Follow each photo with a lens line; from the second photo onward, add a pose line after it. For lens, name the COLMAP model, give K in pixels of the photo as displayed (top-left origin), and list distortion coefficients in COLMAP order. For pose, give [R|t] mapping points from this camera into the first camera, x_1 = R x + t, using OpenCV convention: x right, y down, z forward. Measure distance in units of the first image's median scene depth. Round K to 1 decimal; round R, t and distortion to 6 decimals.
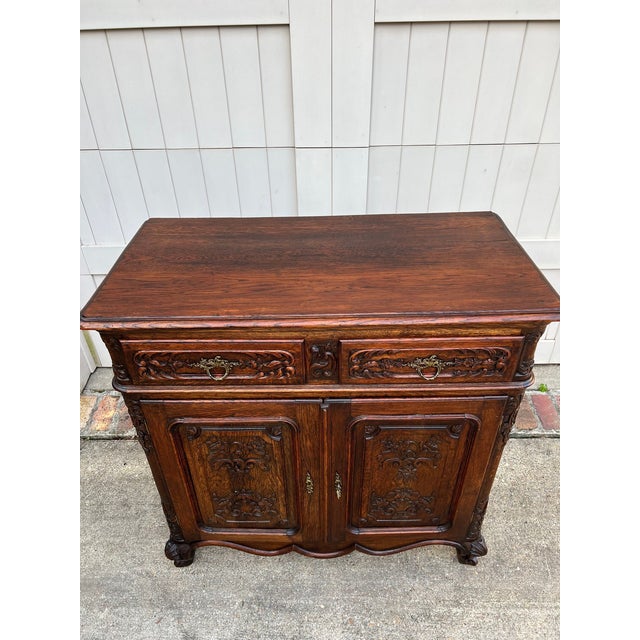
lens RADIAL K [[486.6, 0, 320.1], [0, 486.6, 330.7], [0, 0, 1]] dist [0.060769, -0.072661]
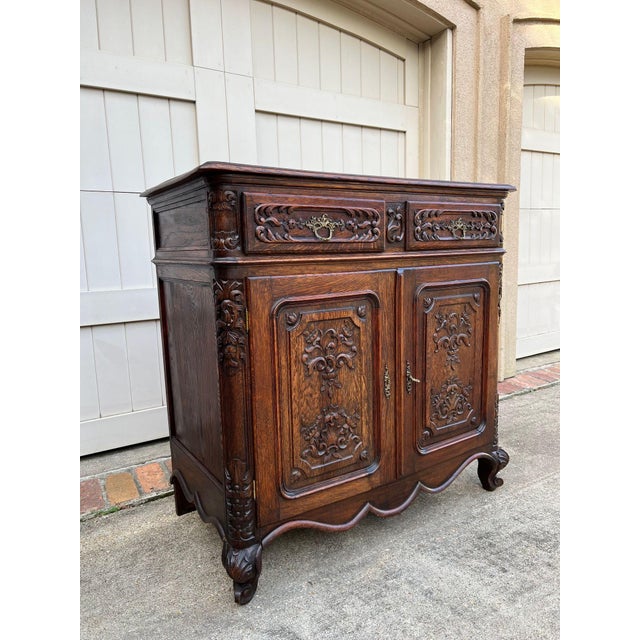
lens RADIAL K [[466.7, 0, 308.4], [0, 466.7, 317.9], [0, 0, 1]] dist [0.058168, -0.064158]
pose [[0.845660, -0.081368, 0.527483, -0.646595], [0.329272, 0.857352, -0.395636, 0.520183], [-0.420046, 0.508259, 0.751820, 0.278858]]
